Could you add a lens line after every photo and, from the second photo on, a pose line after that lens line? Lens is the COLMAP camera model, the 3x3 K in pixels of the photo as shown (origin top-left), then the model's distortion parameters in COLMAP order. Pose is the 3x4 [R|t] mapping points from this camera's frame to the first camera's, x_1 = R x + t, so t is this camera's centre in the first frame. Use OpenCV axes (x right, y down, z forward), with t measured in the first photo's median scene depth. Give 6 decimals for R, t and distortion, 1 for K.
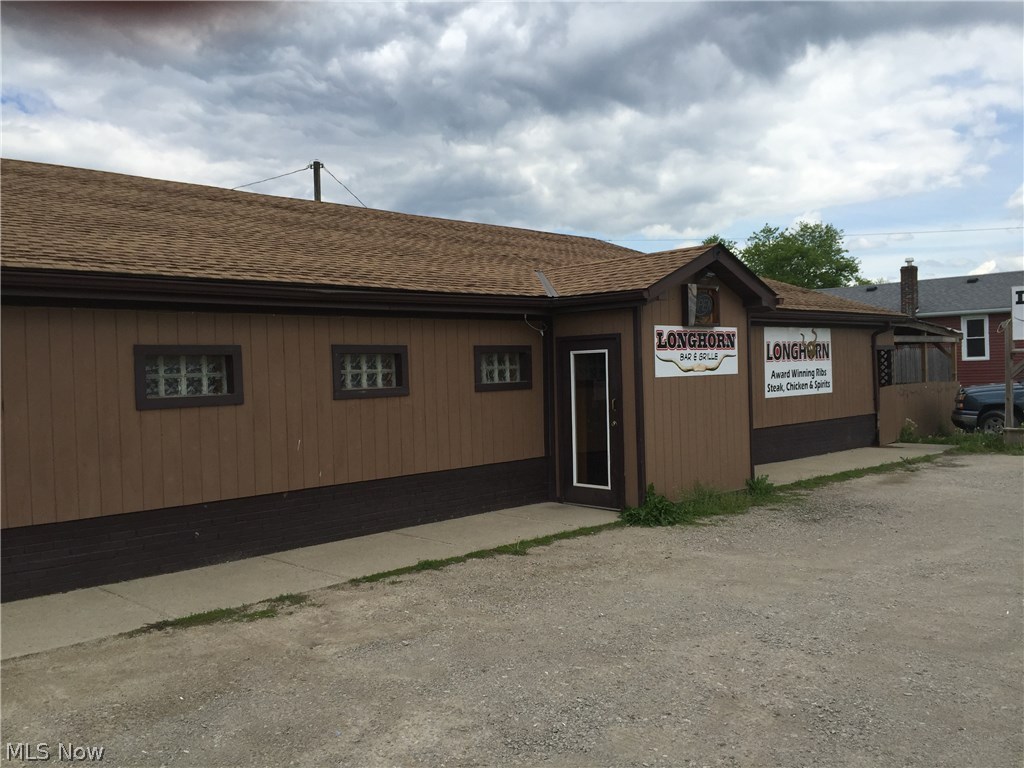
lens RADIAL K [[864.8, 0, 515.8], [0, 864.8, 381.4], [0, 0, 1]] dist [0.085338, -0.116621]
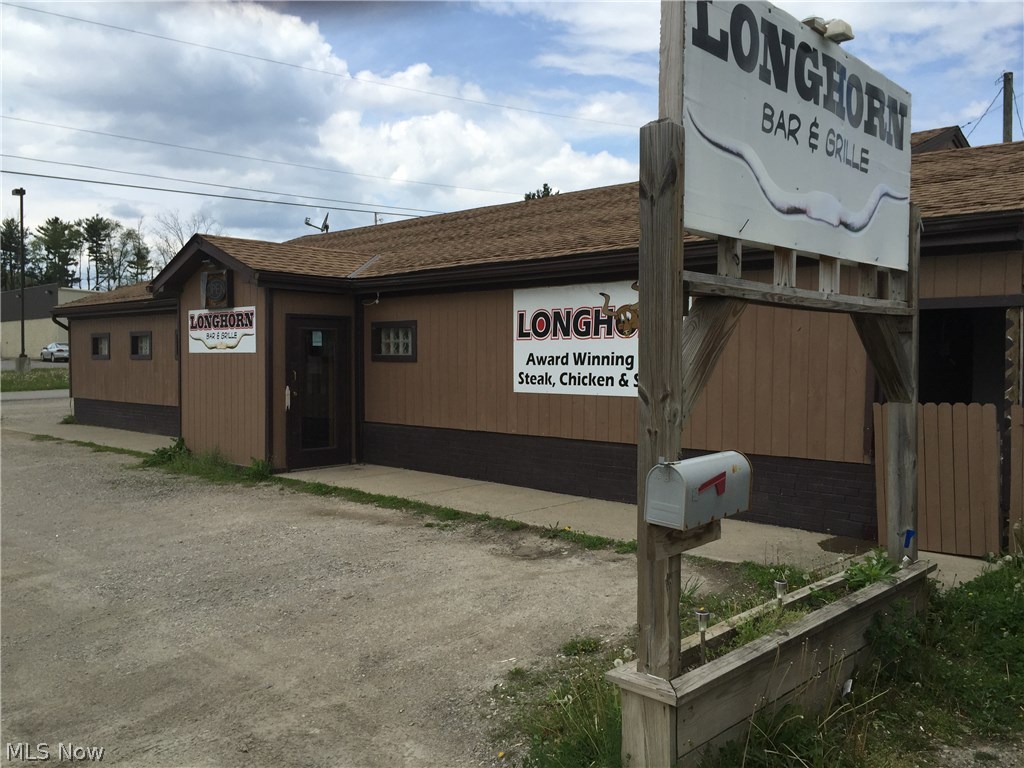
lens RADIAL K [[864.8, 0, 515.3], [0, 864.8, 379.9], [0, 0, 1]] dist [0.085338, -0.116621]
pose [[0.032281, 0.060038, -0.997674, 0.975887], [-0.012883, 0.998136, 0.059649, -0.031731], [0.999396, 0.010928, 0.032995, 0.977246]]
